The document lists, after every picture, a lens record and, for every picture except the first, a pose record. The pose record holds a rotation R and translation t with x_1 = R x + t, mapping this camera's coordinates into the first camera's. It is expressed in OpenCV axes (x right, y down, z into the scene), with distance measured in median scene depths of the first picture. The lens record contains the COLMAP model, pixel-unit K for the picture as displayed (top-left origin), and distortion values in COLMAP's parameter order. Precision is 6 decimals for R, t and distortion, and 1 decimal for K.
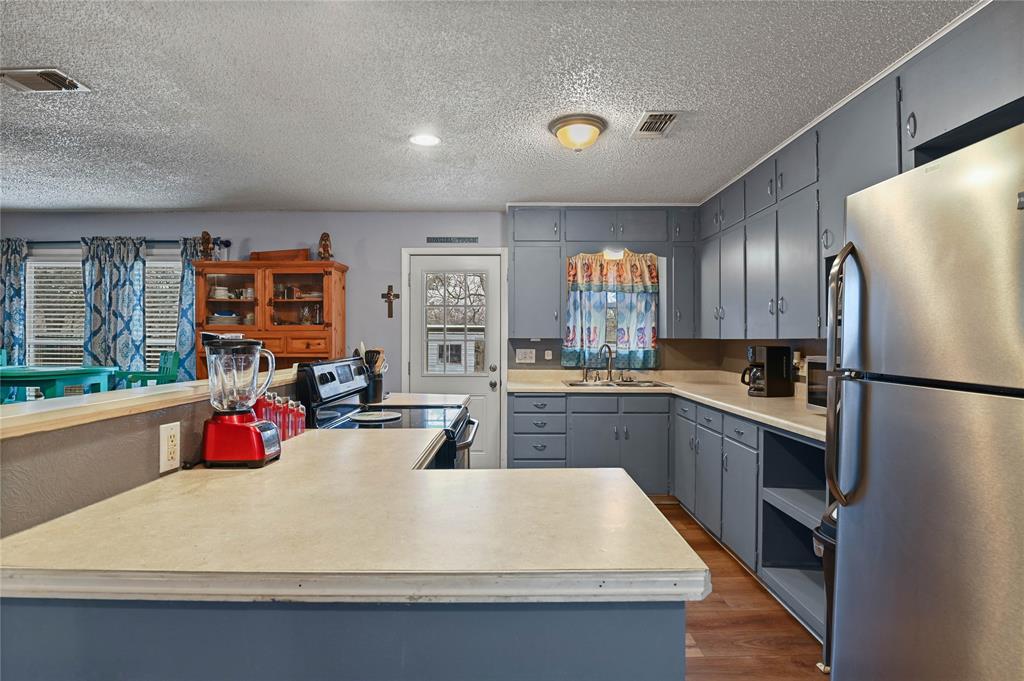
lens RADIAL K [[523.8, 0, 512.0], [0, 523.8, 340.5], [0, 0, 1]] dist [-0.029472, 0.000060]
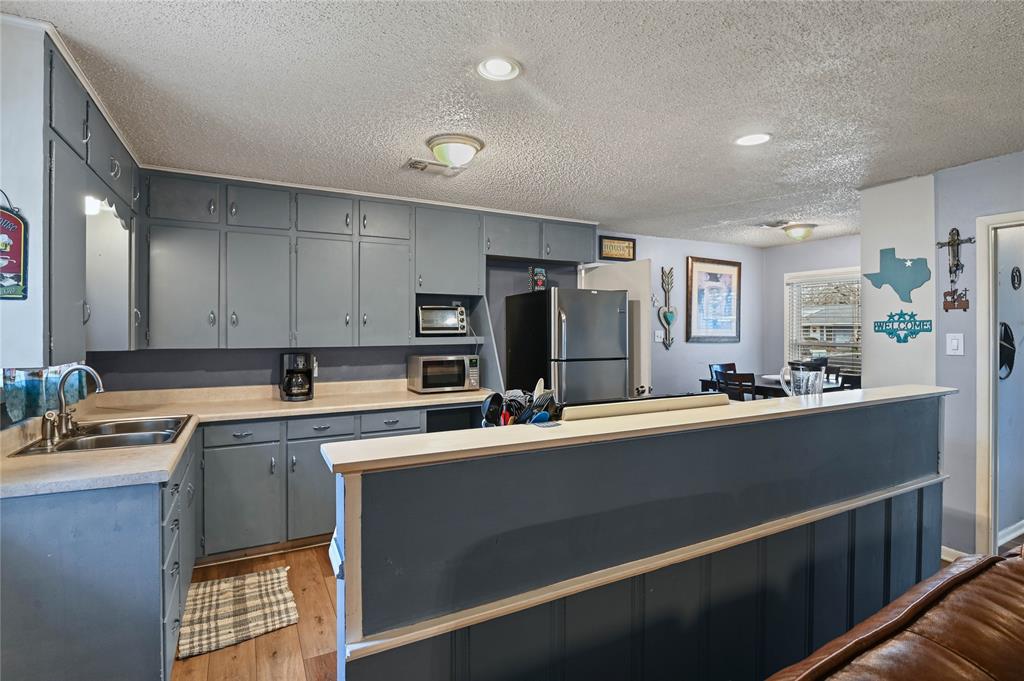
lens RADIAL K [[505.8, 0, 514.1], [0, 505.8, 331.3], [0, 0, 1]] dist [0.000083, -0.000111]
pose [[-0.465539, -0.005207, 0.885012, -0.489916], [-0.001062, 0.999985, 0.005325, -0.031273], [-0.885027, 0.001540, -0.465537, 0.822792]]
